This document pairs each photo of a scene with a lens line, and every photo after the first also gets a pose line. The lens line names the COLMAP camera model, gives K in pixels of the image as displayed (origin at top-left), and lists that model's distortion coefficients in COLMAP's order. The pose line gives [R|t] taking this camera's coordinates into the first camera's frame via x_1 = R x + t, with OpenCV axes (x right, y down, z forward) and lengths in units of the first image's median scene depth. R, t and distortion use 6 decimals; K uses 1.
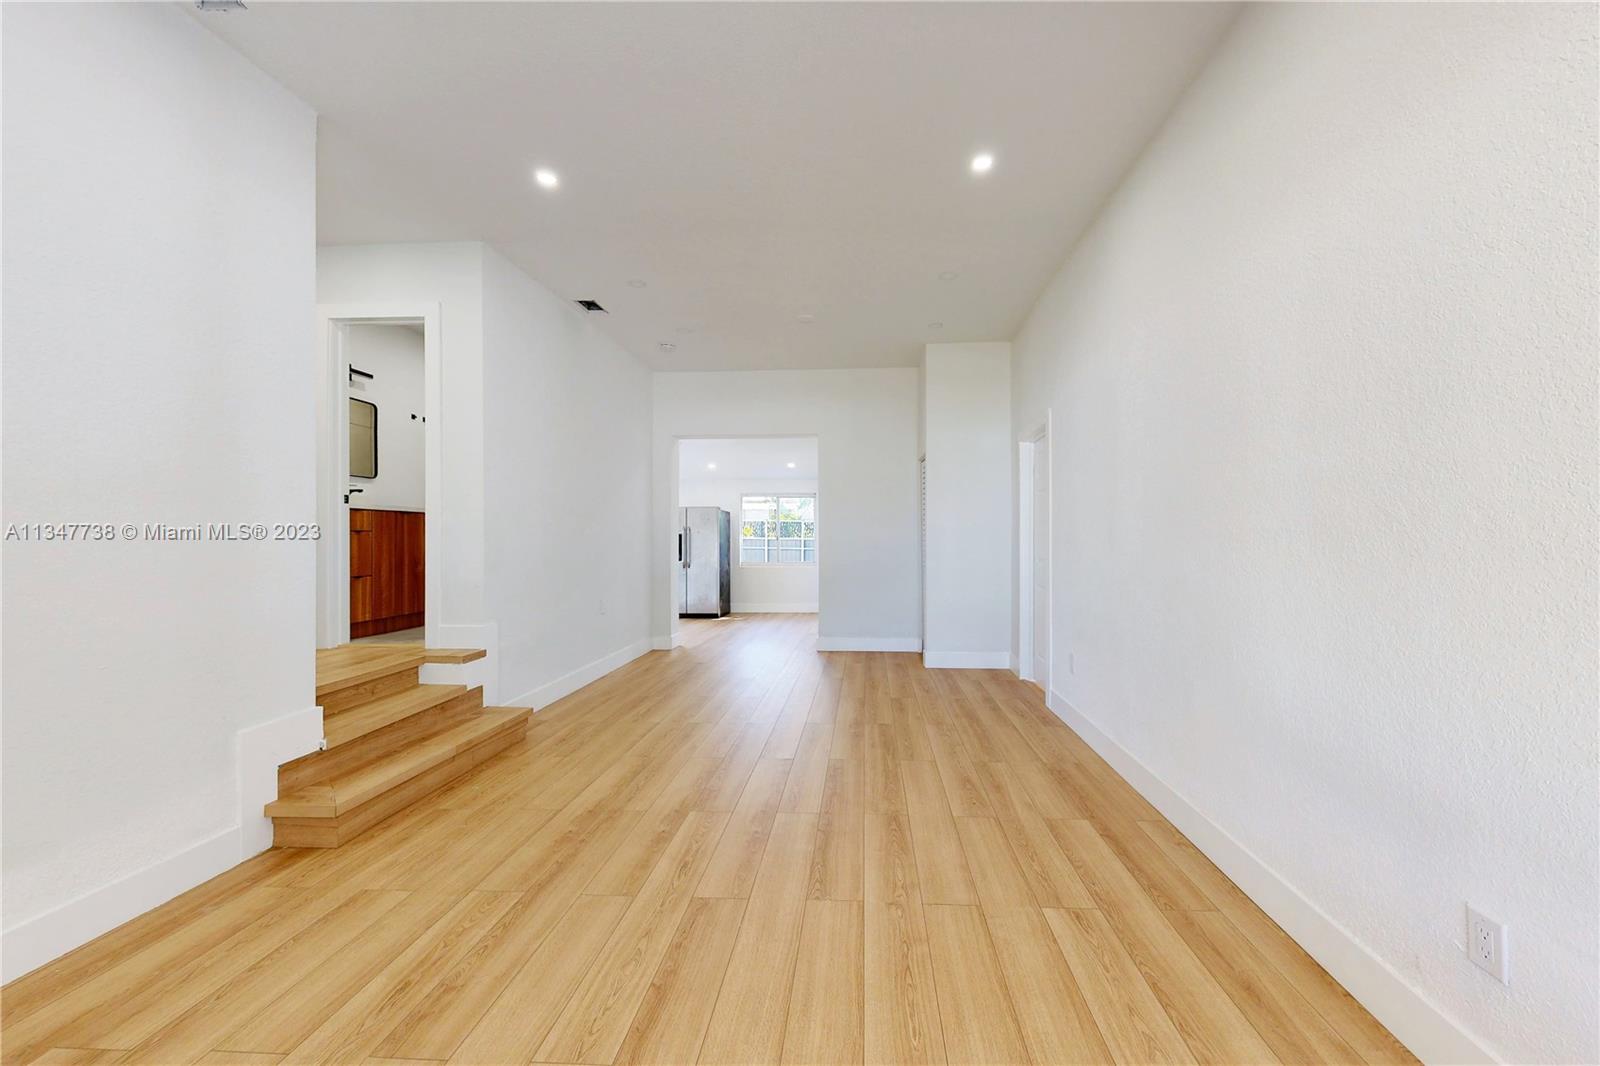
lens RADIAL K [[601.7, 0, 829.8], [0, 601.7, 534.5], [0, 0, 1]] dist [-0.000142, -0.000137]
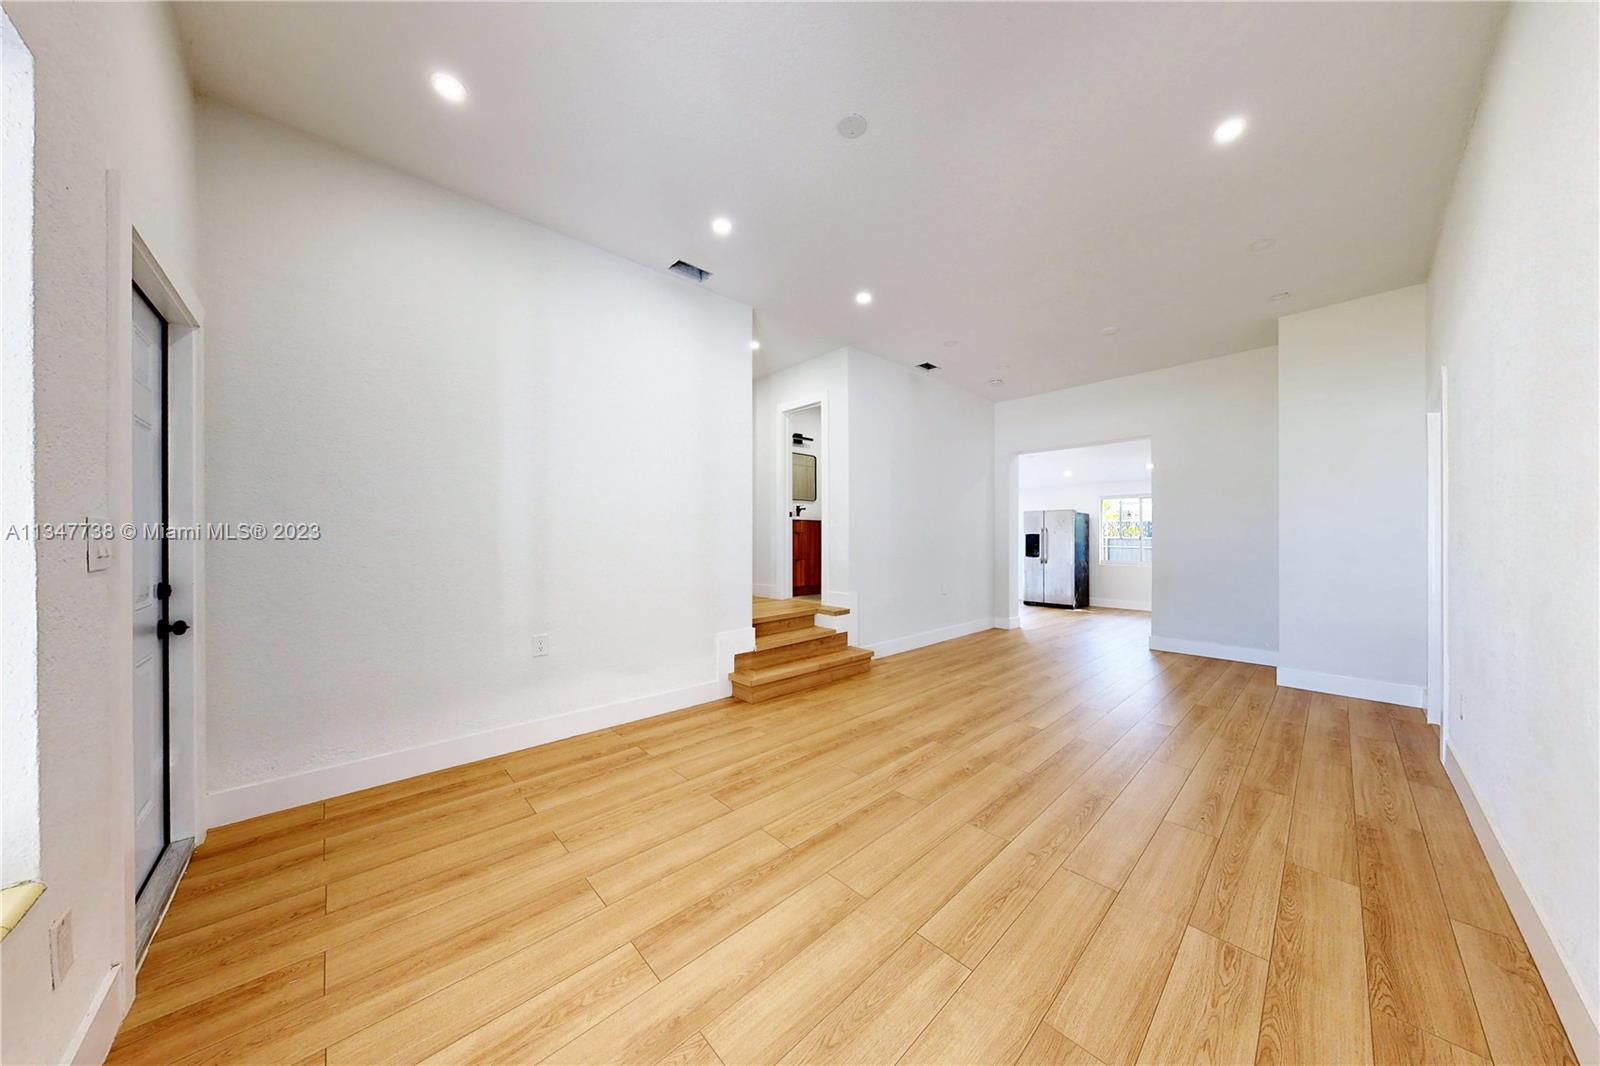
lens RADIAL K [[502.3, 0, 825.2], [0, 502.3, 533.9], [0, 0, 1]] dist [0.000873, 0.000012]
pose [[0.731803, -0.002502, -0.681512, 0.327402], [0.001651, 0.999997, -0.001899, 0.000381], [0.681514, 0.000265, 0.731805, 0.015879]]
